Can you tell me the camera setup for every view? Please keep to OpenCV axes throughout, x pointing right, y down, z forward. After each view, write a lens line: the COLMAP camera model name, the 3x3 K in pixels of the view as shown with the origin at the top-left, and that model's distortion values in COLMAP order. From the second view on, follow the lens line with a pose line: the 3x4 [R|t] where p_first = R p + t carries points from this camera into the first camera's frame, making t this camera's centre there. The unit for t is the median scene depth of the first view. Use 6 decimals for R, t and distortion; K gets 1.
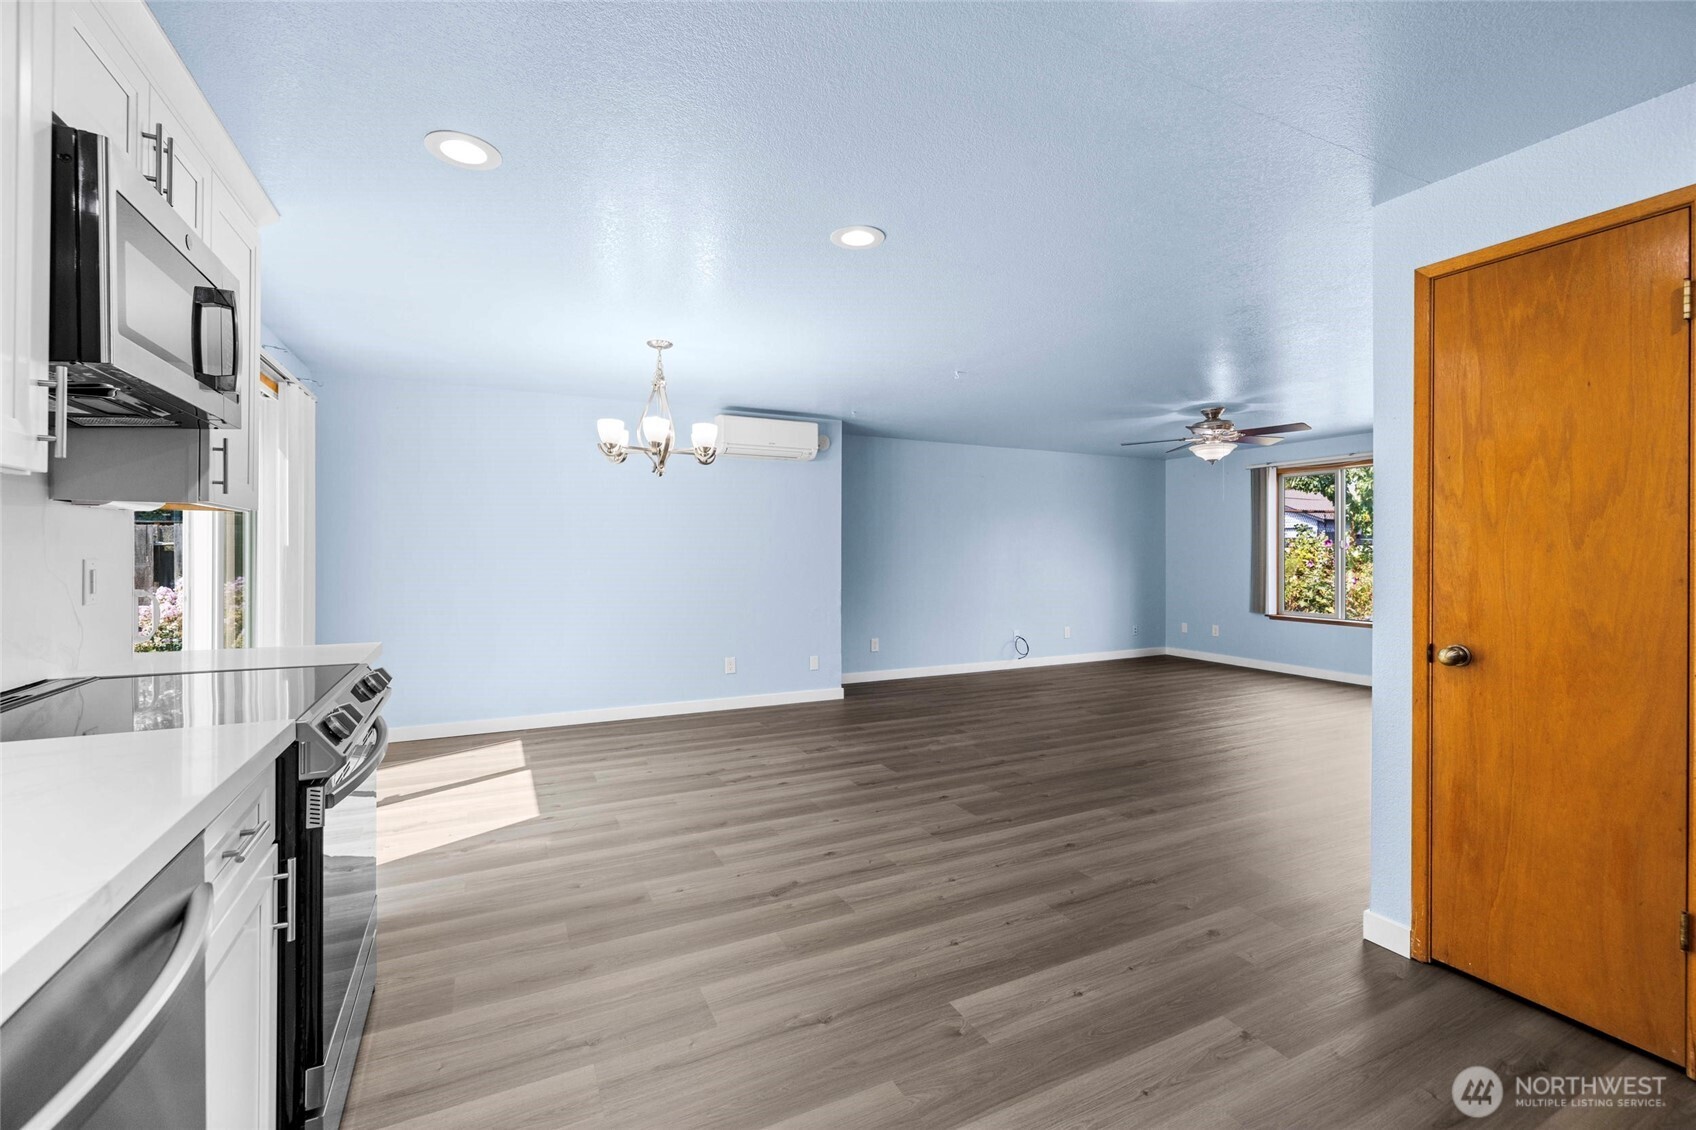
lens RADIAL K [[706.0, 0, 842.3], [0, 706.0, 550.3], [0, 0, 1]] dist [-0.000341, -0.000127]
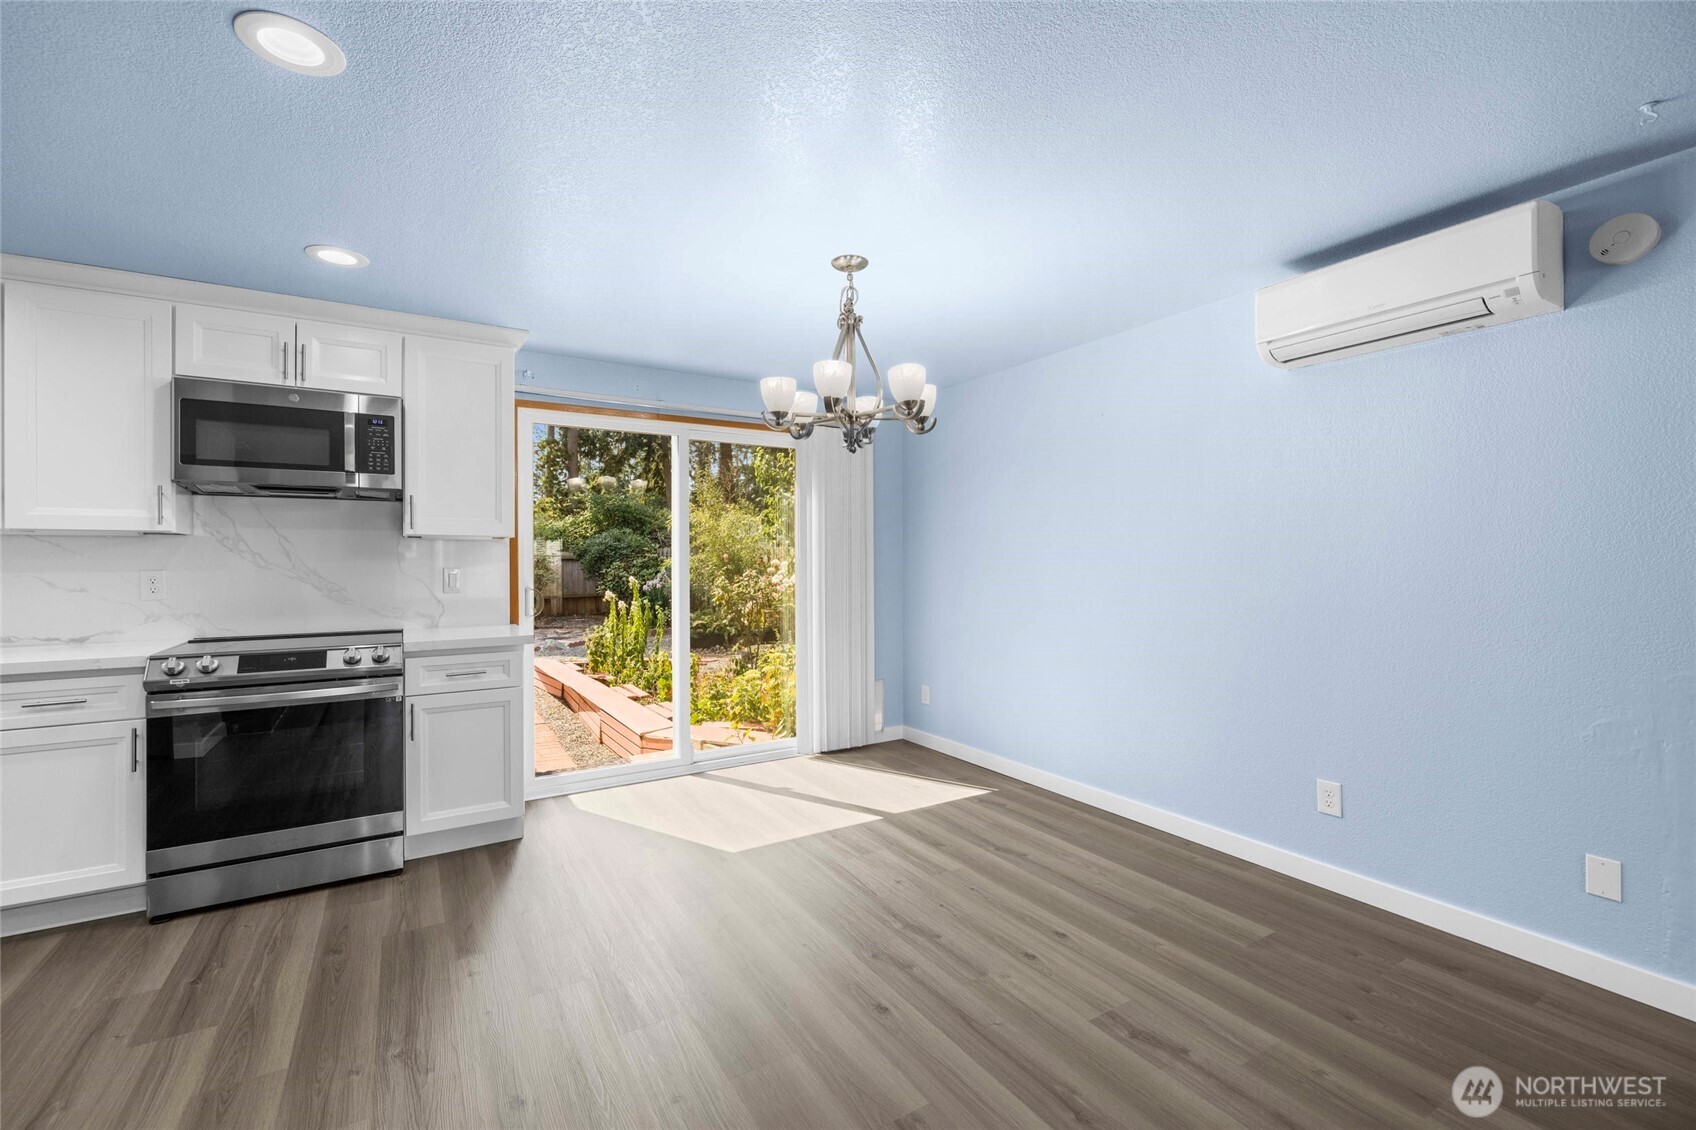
lens RADIAL K [[726.3, 0, 848.0], [0, 726.3, 565.0], [0, 0, 1]] dist [0.025256, 0.000047]
pose [[0.071794, -0.000313, -0.997419, 0.441935], [0.007918, 0.999969, 0.000256, 0.003545], [0.997388, -0.007916, 0.071794, 0.912492]]
